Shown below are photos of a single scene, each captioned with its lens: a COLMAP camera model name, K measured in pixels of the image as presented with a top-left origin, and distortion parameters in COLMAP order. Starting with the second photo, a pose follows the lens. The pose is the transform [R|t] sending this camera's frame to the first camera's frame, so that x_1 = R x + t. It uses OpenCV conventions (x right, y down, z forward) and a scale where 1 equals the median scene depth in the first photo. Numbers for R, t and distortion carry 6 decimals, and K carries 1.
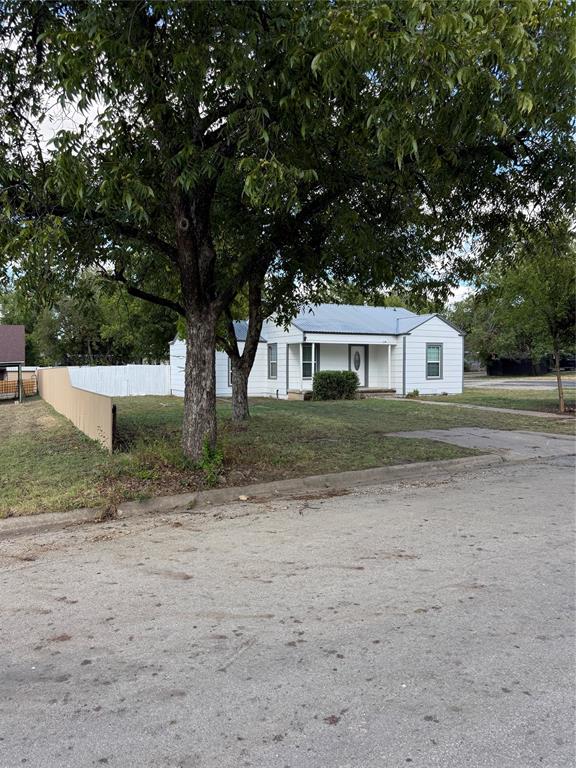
lens RADIAL K [[435.2, 0, 288.0], [0, 435.2, 384.0], [0, 0, 1]] dist [0.001198, 0.000117]
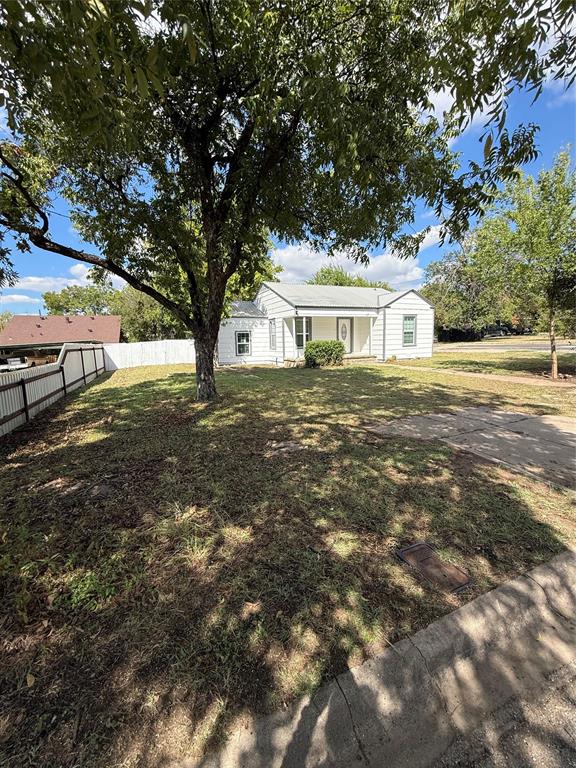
lens RADIAL K [[308.1, 0, 288.0], [0, 308.1, 384.0], [0, 0, 1]] dist [-0.001257, -0.000119]
pose [[0.999298, -0.021203, -0.030893, 0.034109], [0.024337, 0.994188, 0.104874, -0.004516], [0.028489, -0.105552, 0.994006, 0.168596]]
